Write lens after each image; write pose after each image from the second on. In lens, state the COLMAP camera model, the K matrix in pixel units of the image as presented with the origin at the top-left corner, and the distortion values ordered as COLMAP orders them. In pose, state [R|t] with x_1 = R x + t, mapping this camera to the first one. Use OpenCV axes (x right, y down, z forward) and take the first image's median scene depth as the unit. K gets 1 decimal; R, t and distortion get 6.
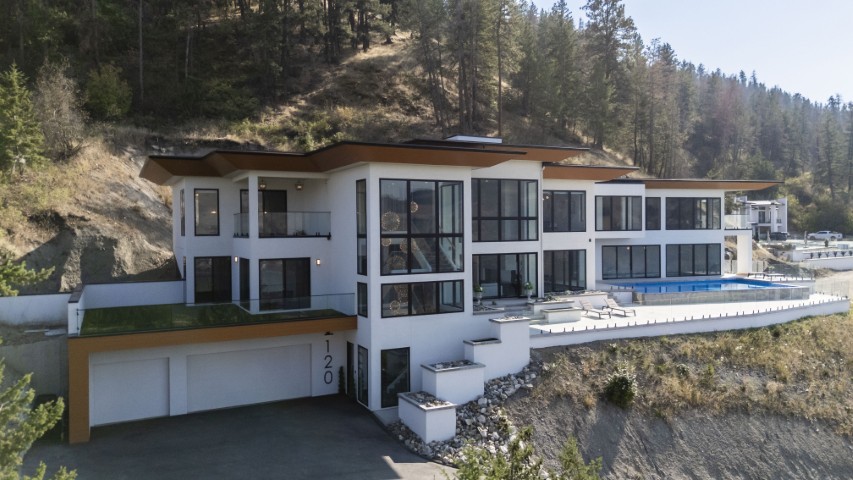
lens RADIAL K [[629.7, 0, 426.5], [0, 629.7, 240.0], [0, 0, 1]] dist [0.083756, -0.085802]
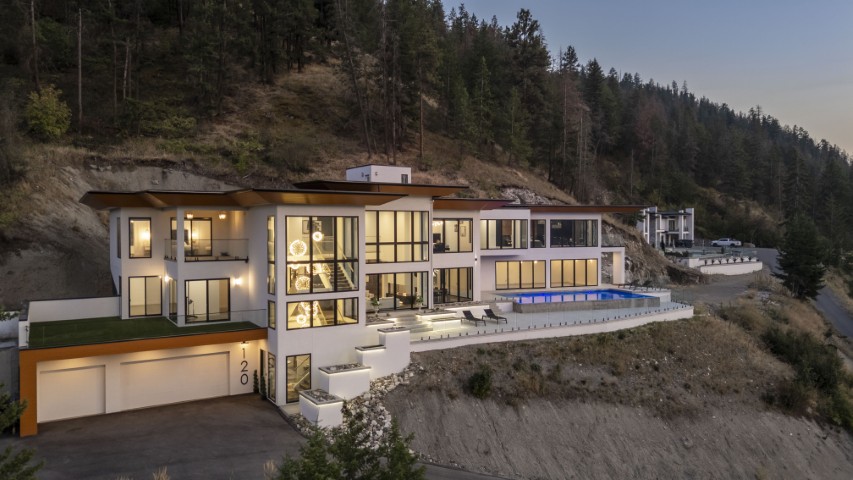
lens RADIAL K [[628.3, 0, 426.5], [0, 628.3, 240.0], [0, 0, 1]] dist [0.084049, -0.081790]
pose [[0.996862, 0.004017, 0.079052, 0.066586], [-0.004130, 0.999991, 0.001268, -0.034851], [-0.079046, -0.001590, 0.996870, -0.158902]]
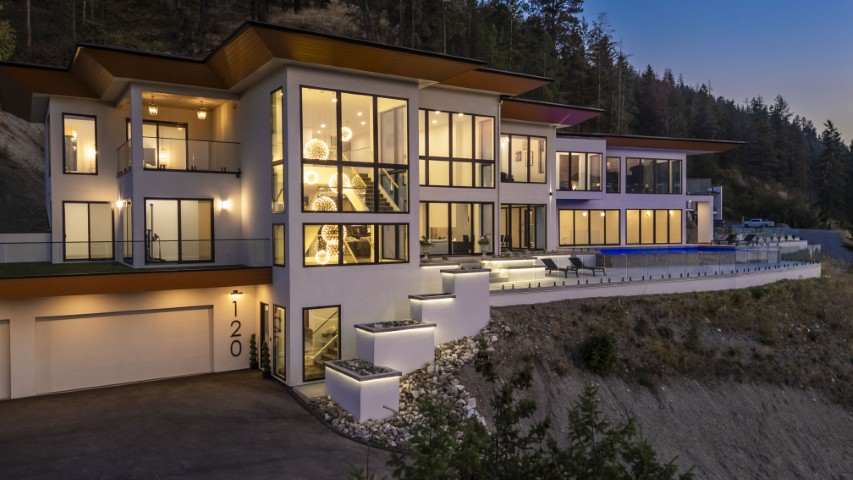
lens RADIAL K [[629.7, 0, 426.5], [0, 629.7, 240.0], [0, 0, 1]] dist [0.083756, -0.085802]
pose [[0.995314, 0.001104, 0.096692, 0.002753], [-0.001205, 0.999999, 0.000980, 0.059475], [-0.096691, -0.001092, 0.995314, 0.139755]]
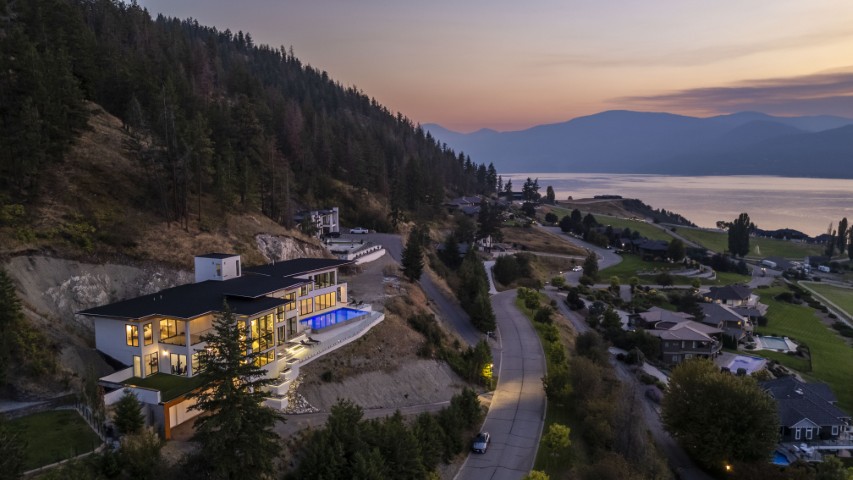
lens RADIAL K [[629.7, 0, 426.5], [0, 629.7, 240.0], [0, 0, 1]] dist [0.083756, -0.085802]
pose [[0.772450, -0.073939, 0.630757, -0.780624], [0.008300, 0.994290, 0.106388, -0.477199], [-0.635022, -0.076944, 0.768653, -1.020021]]
